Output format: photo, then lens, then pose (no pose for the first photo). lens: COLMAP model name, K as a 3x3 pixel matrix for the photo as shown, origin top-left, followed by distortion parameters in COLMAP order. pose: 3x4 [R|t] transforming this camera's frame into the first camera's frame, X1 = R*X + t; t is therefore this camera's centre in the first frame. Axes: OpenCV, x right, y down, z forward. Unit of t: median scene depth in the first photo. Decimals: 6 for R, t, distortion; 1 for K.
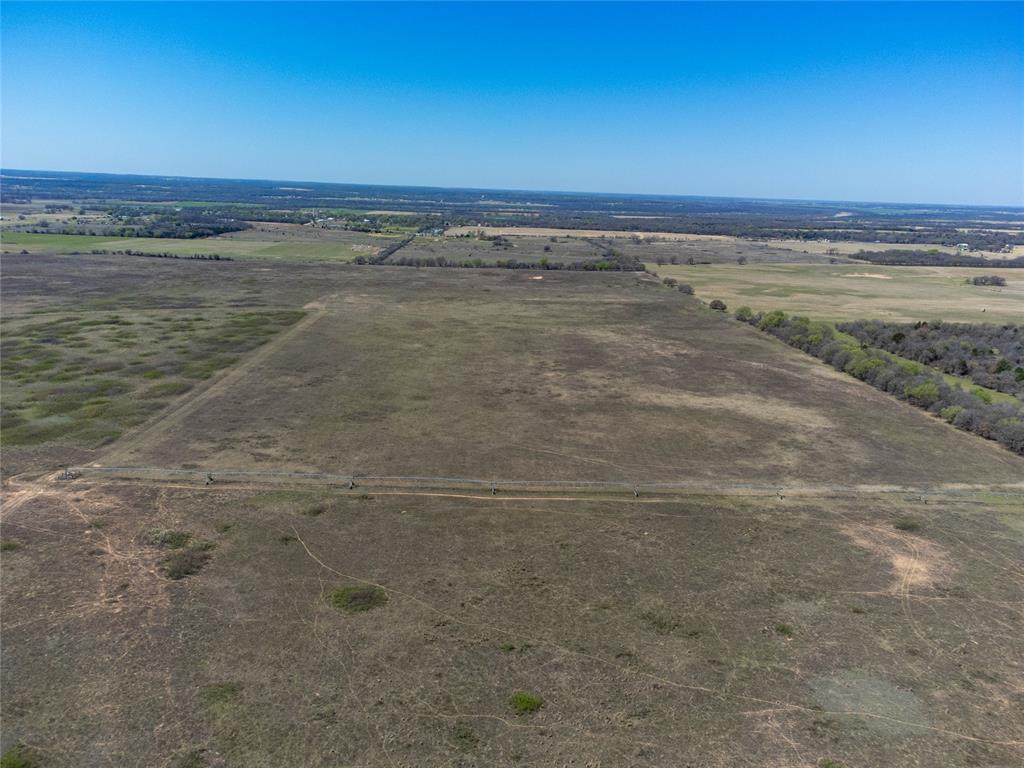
lens RADIAL K [[762.3, 0, 508.7], [0, 762.3, 384.2], [0, 0, 1]] dist [0.016876, 0.004623]
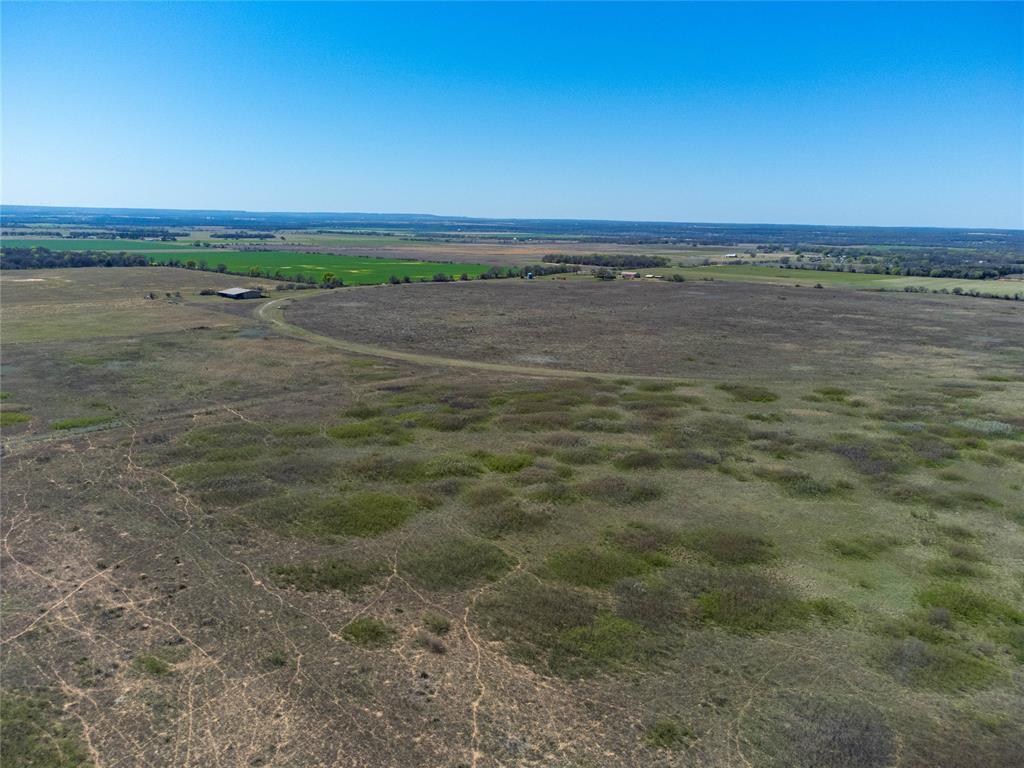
lens RADIAL K [[762.3, 0, 508.7], [0, 762.3, 384.2], [0, 0, 1]] dist [0.016876, 0.004623]
pose [[0.708779, 0.127973, -0.693725, -0.207547], [-0.171203, 0.985212, 0.006825, -0.012935], [0.684340, 0.113930, 0.720207, 0.143973]]
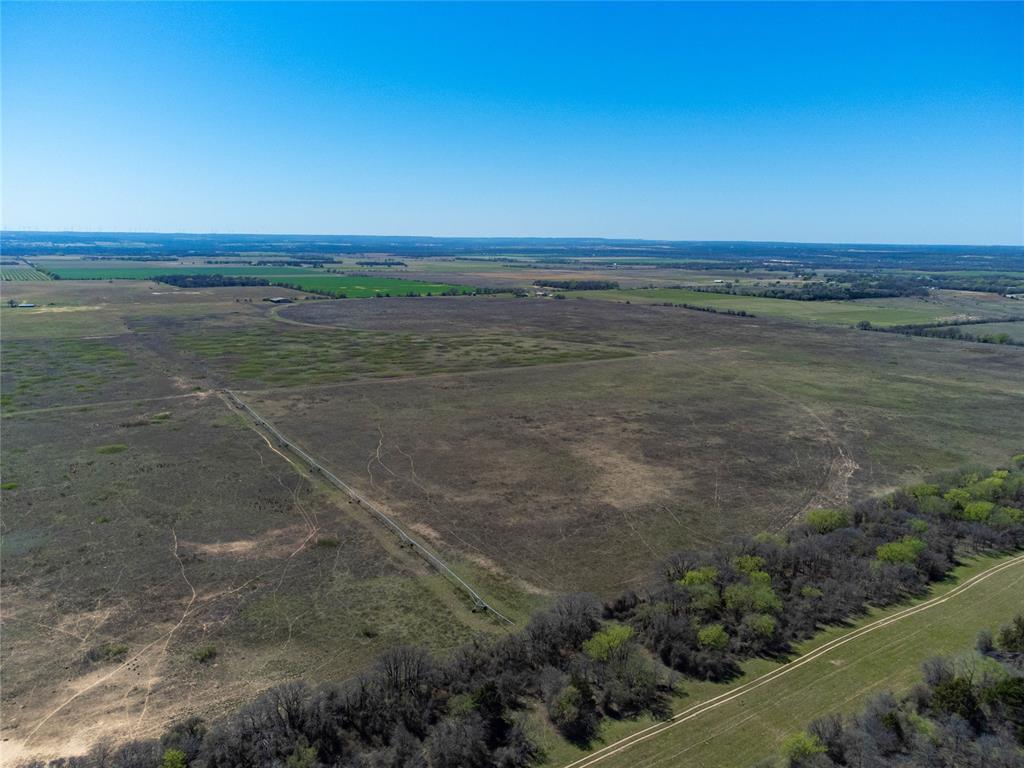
lens RADIAL K [[762.3, 0, 508.7], [0, 762.3, 384.2], [0, 0, 1]] dist [0.016876, 0.004623]
pose [[0.517556, 0.133118, -0.845231, 0.280369], [-0.209122, 0.977546, 0.025907, -0.019231], [0.829701, 0.163348, 0.533773, 0.116544]]
